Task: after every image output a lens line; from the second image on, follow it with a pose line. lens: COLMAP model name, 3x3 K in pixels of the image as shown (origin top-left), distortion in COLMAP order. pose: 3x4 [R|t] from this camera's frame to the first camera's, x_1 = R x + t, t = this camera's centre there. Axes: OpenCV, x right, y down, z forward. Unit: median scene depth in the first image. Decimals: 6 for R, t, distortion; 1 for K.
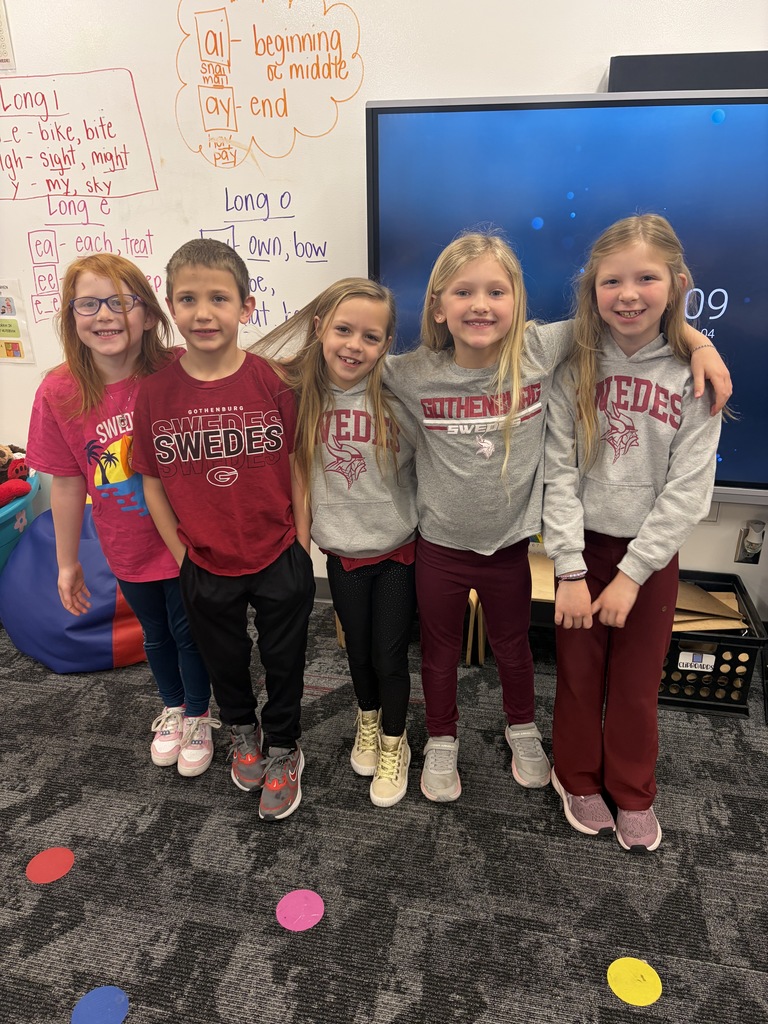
lens RADIAL K [[776.1, 0, 378.2], [0, 776.1, 515.5], [0, 0, 1]] dist [0.071016, -0.085030]
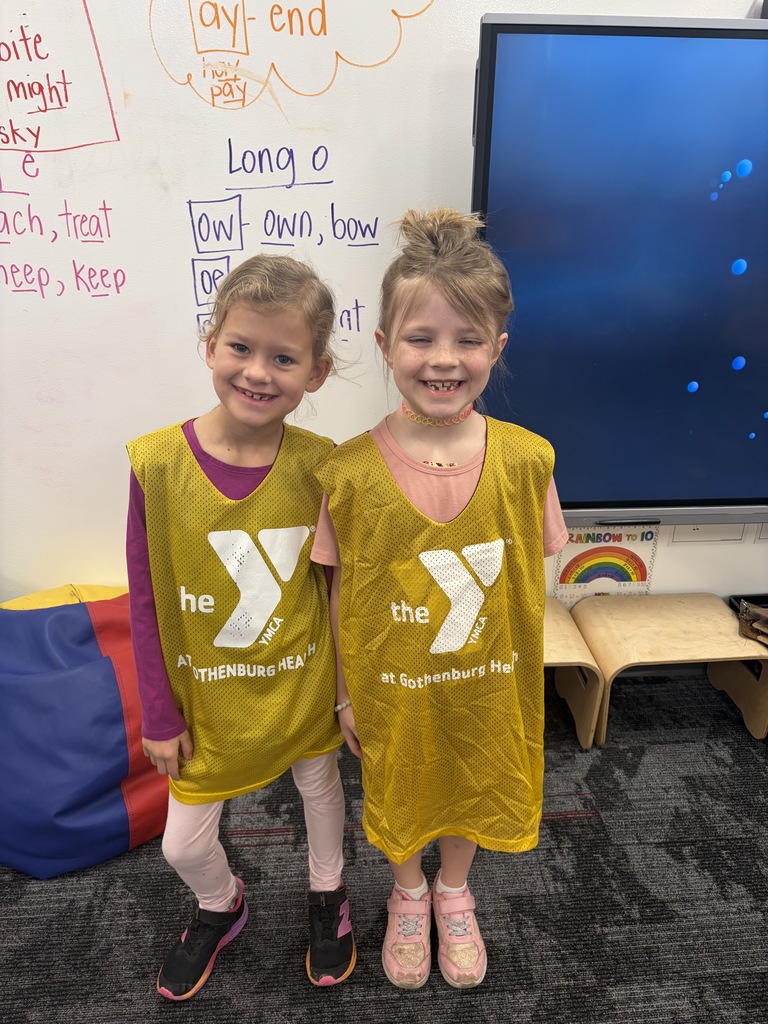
lens RADIAL K [[776.1, 0, 390.4], [0, 776.1, 514.0], [0, 0, 1]] dist [0.071016, -0.085030]
pose [[0.957996, -0.107705, 0.265787, -0.275344], [0.099658, 0.994065, 0.043621, -0.106274], [-0.268908, -0.015301, 0.963044, 0.291811]]
